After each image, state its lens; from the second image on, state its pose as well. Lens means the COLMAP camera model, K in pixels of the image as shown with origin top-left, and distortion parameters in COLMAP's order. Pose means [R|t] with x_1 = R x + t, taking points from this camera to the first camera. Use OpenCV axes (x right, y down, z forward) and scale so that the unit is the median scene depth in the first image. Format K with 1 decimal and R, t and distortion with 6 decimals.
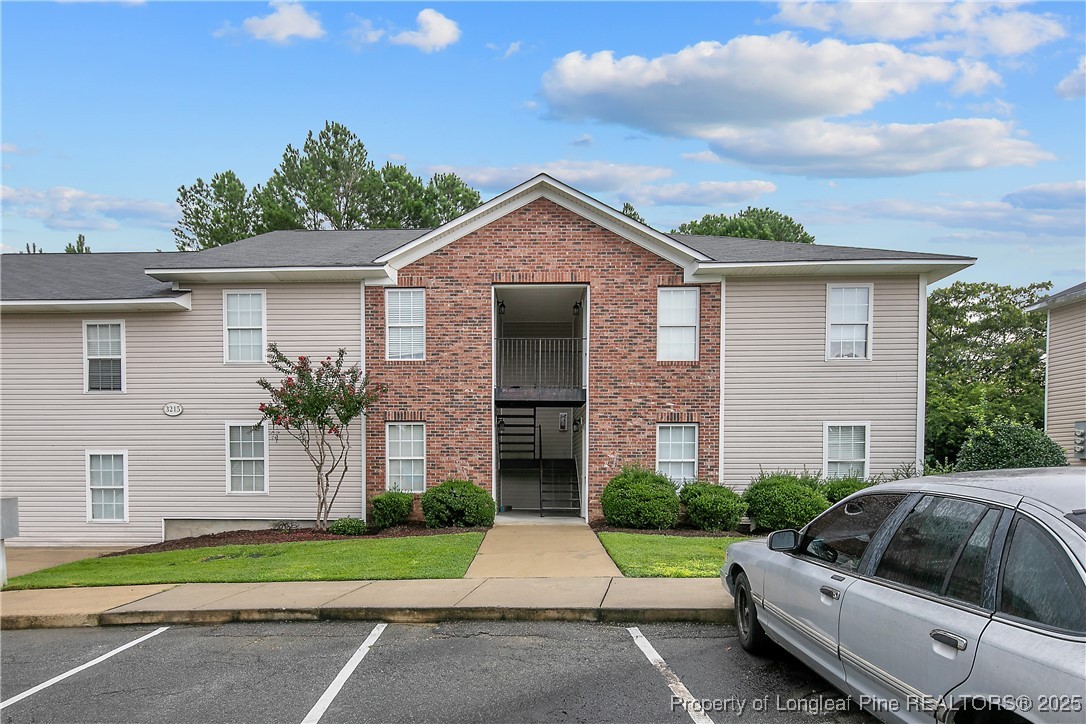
lens RADIAL K [[526.6, 0, 517.2], [0, 526.6, 373.1], [0, 0, 1]] dist [0.008660, -0.007011]
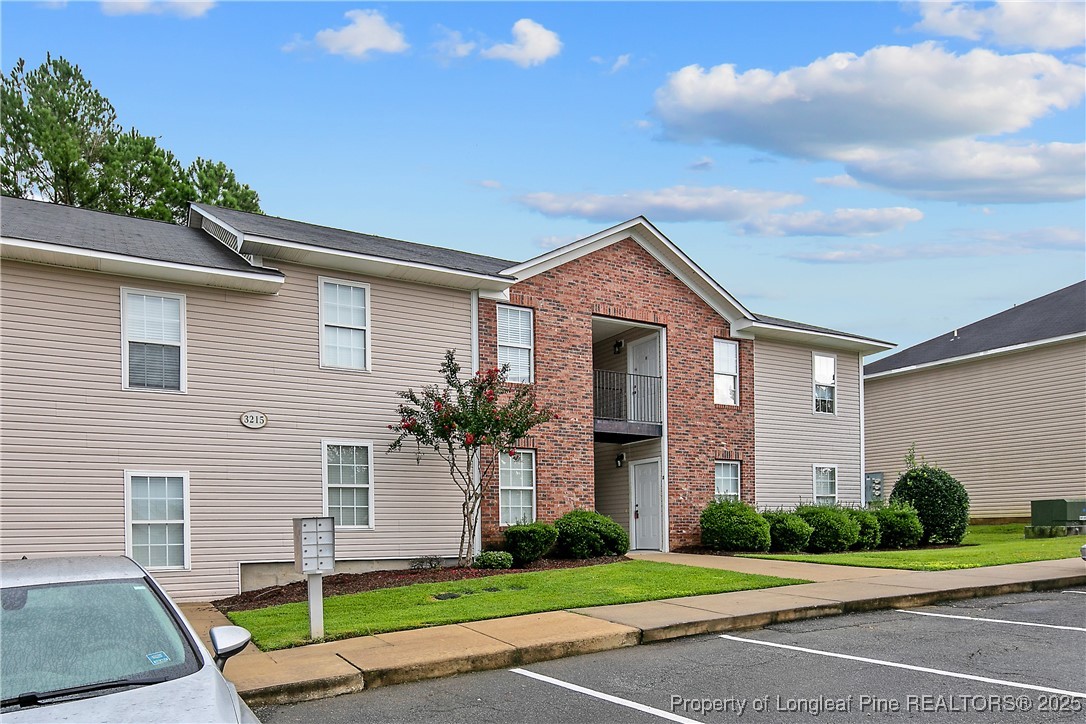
lens RADIAL K [[562.0, 0, 543.0], [0, 562.0, 400.0], [0, 0, 1]] dist [0.002313, -0.001337]
pose [[0.909408, 0.075659, 0.408967, -0.585358], [-0.062116, 0.996994, -0.046320, 0.049608], [-0.411242, 0.016720, 0.911373, 0.078164]]
